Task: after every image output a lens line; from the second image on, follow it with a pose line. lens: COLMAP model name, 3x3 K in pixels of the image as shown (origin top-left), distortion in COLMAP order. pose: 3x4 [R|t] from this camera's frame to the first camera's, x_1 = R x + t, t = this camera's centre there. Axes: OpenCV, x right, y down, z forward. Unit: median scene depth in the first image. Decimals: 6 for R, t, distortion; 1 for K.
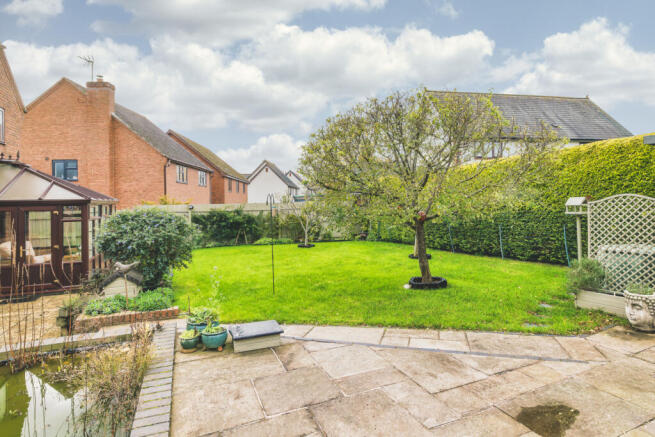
lens RADIAL K [[342.0, 0, 327.5], [0, 342.0, 218.5], [0, 0, 1]] dist [0.000467, -0.000199]
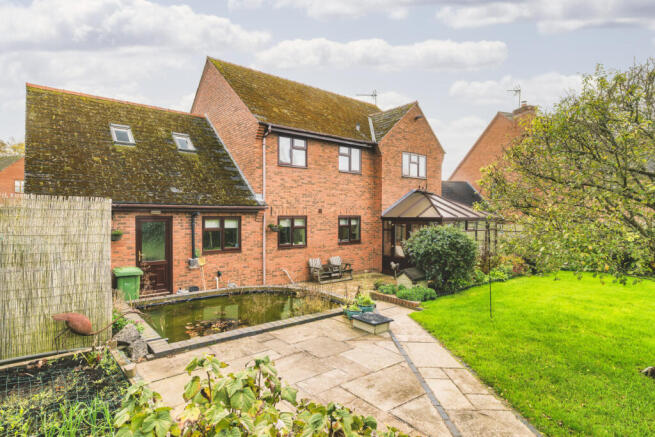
lens RADIAL K [[342.0, 0, 327.5], [0, 342.0, 218.5], [0, 0, 1]] dist [0.000467, -0.000199]
pose [[0.267626, 0.018748, -0.963340, 0.522437], [-0.033194, 0.999397, 0.010228, -0.050070], [0.962951, 0.029240, 0.268087, 0.193157]]
